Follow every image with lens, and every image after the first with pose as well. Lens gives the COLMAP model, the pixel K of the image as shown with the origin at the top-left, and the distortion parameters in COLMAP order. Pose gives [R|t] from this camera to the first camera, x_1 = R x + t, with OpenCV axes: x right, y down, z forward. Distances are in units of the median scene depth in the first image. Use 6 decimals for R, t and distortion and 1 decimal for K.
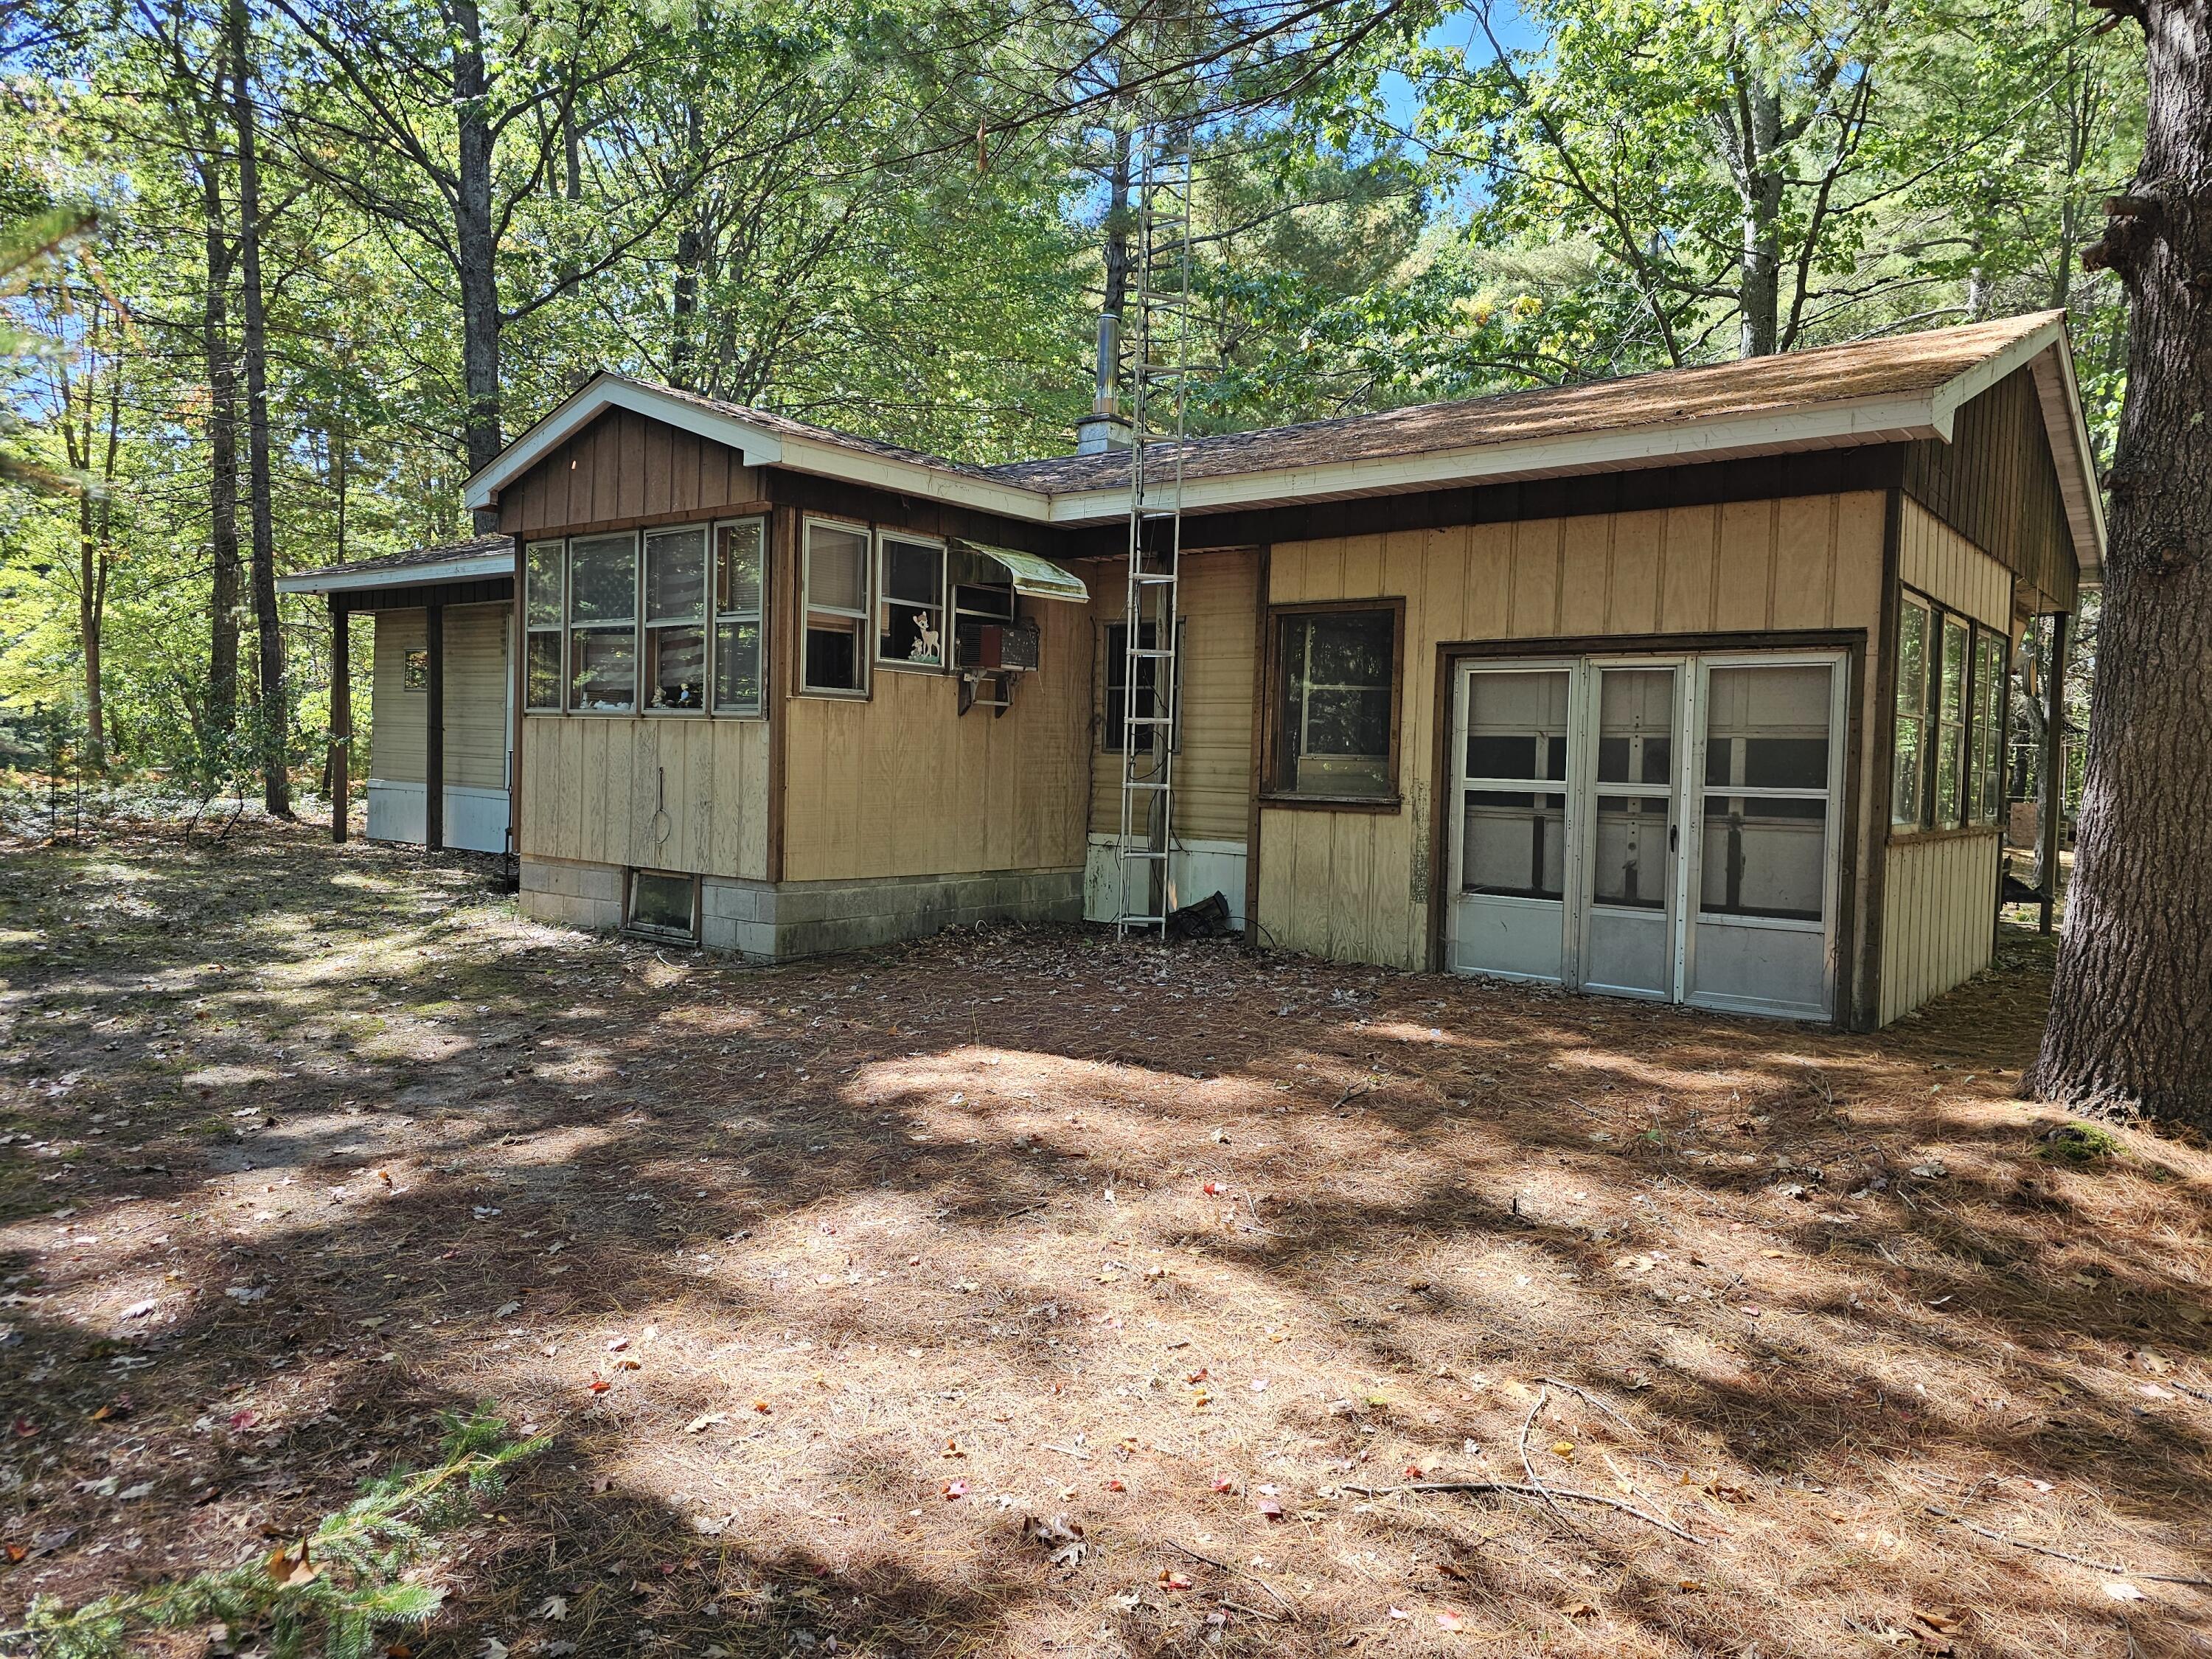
lens RADIAL K [[1498.9, 0, 1183.0], [0, 1498.9, 835.0], [0, 0, 1]] dist [0.083685, -0.072764]
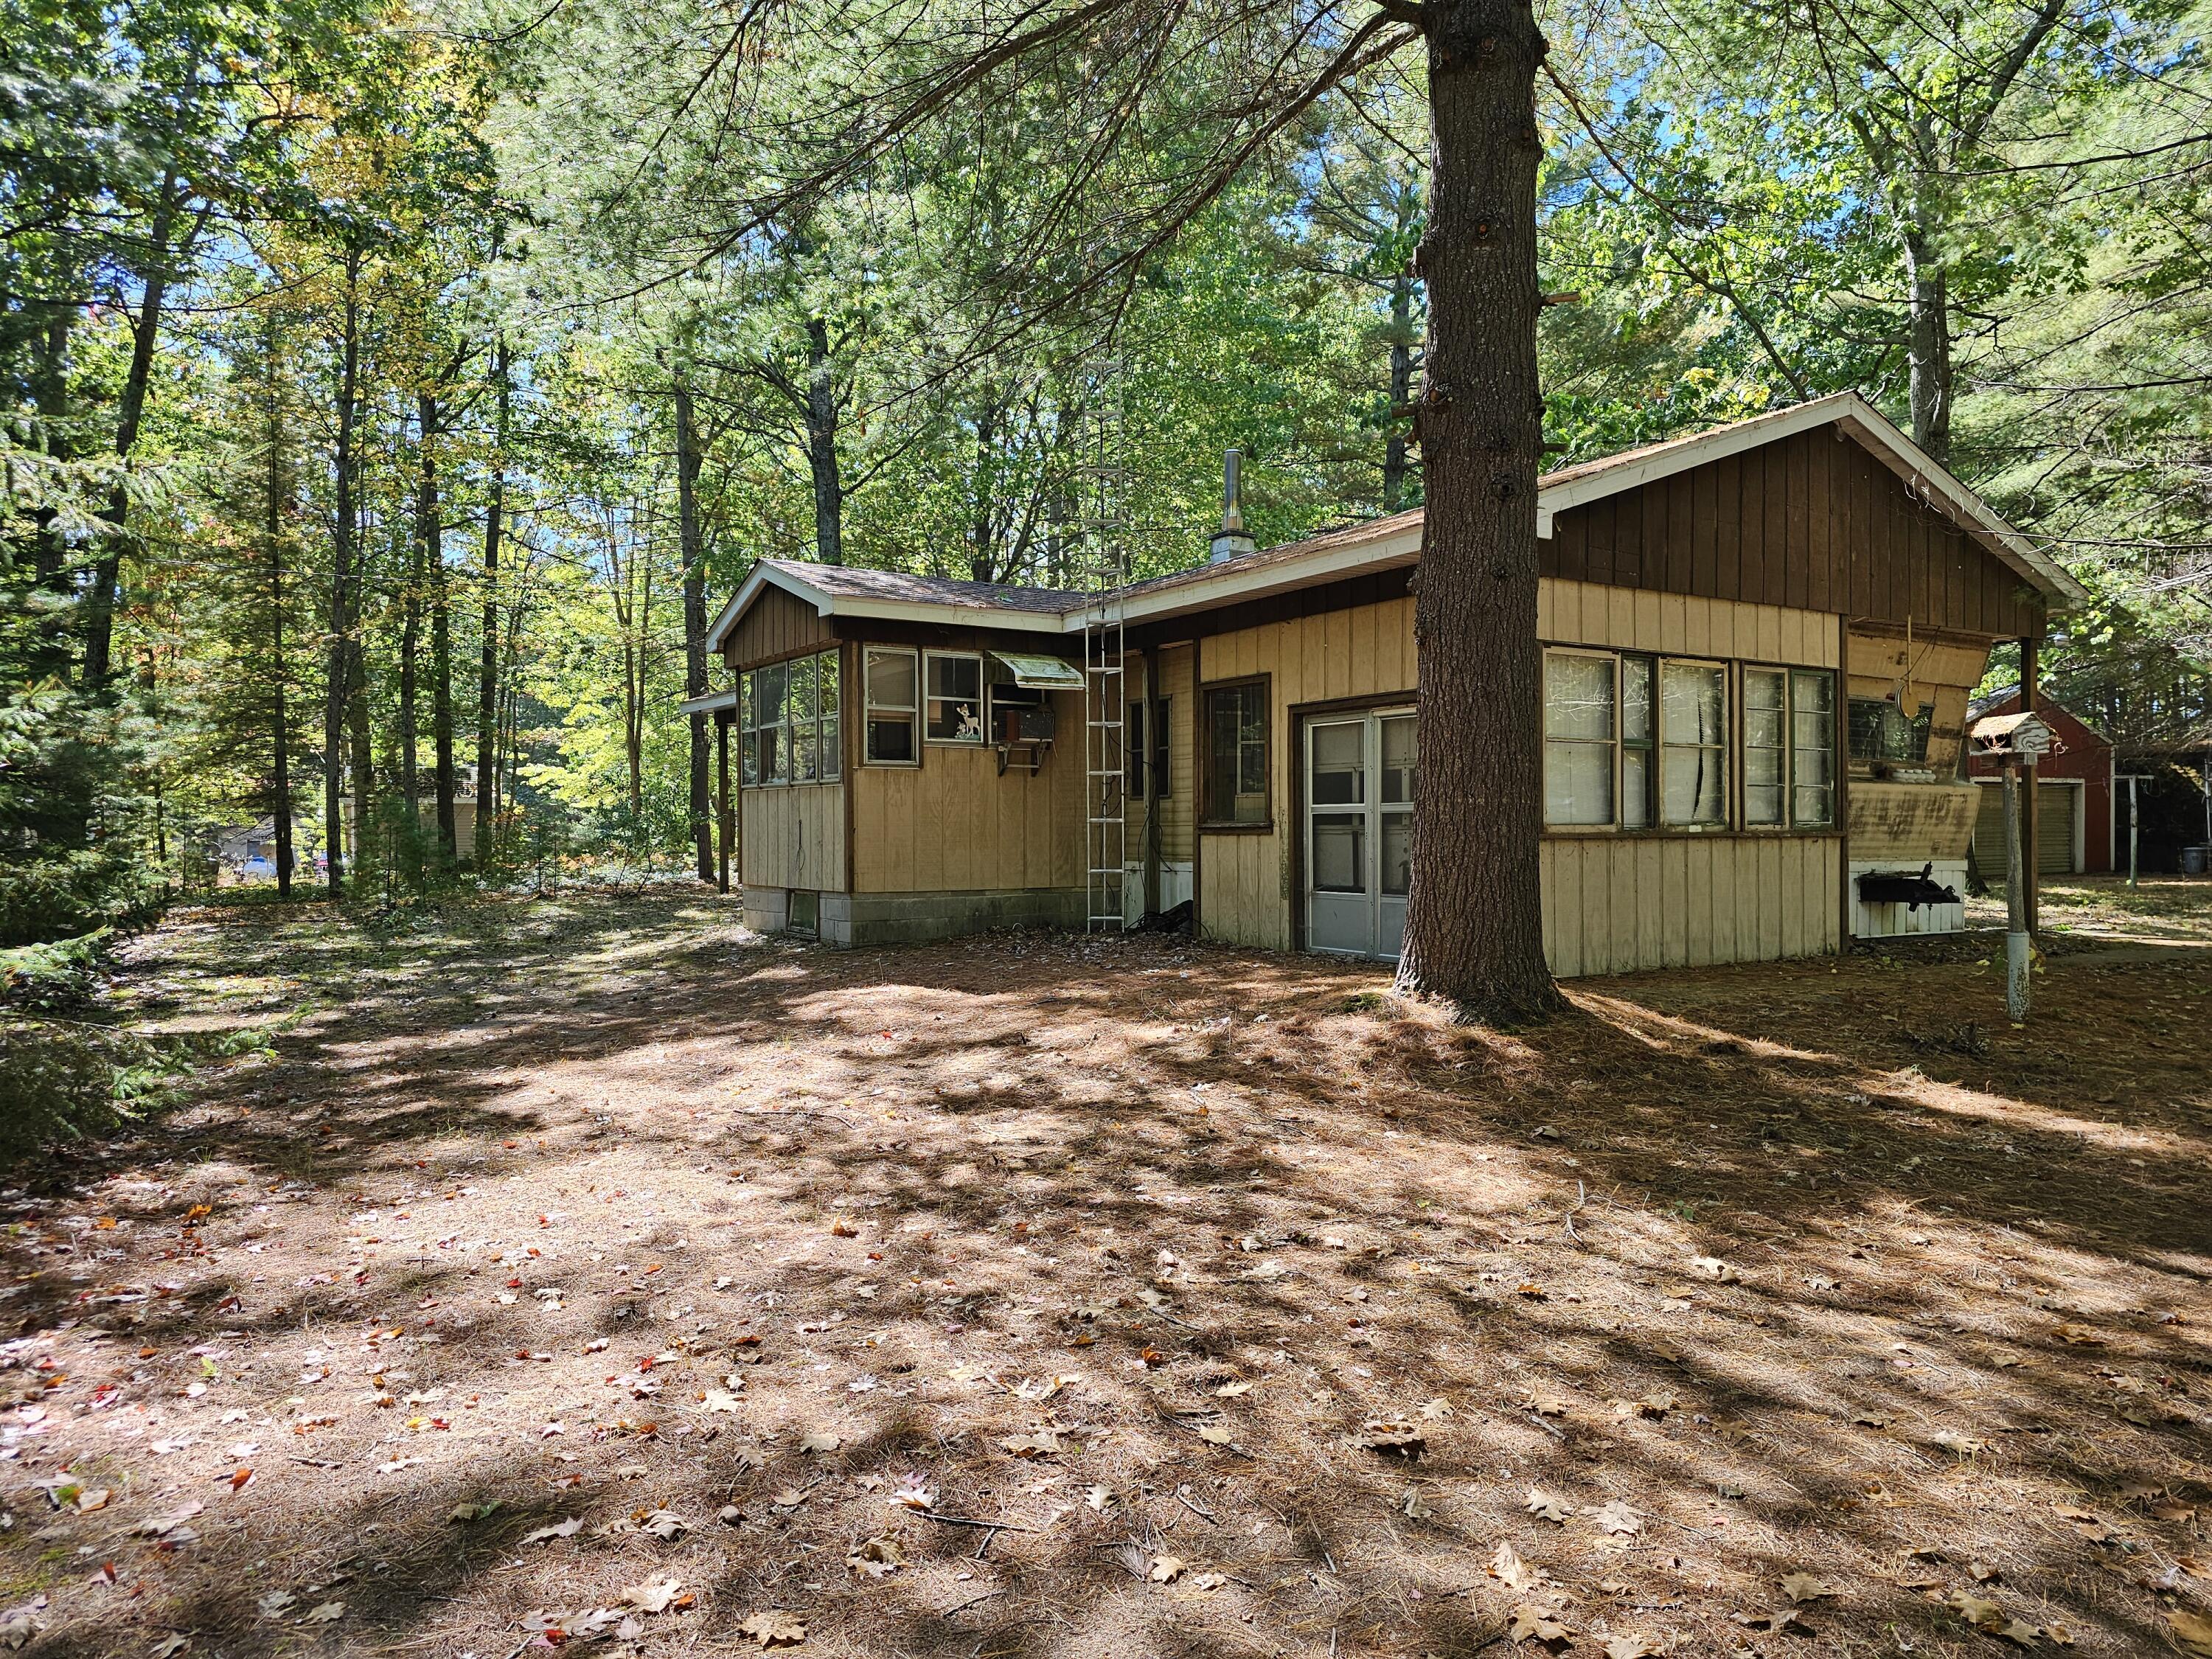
lens RADIAL K [[1498.9, 0, 1140.9], [0, 1498.9, 822.5], [0, 0, 1]] dist [0.083685, -0.072764]
pose [[0.947330, -0.034998, -0.318341, 0.458651], [0.017382, 0.998165, -0.058012, 0.051120], [0.319787, 0.049423, 0.946200, -0.298186]]
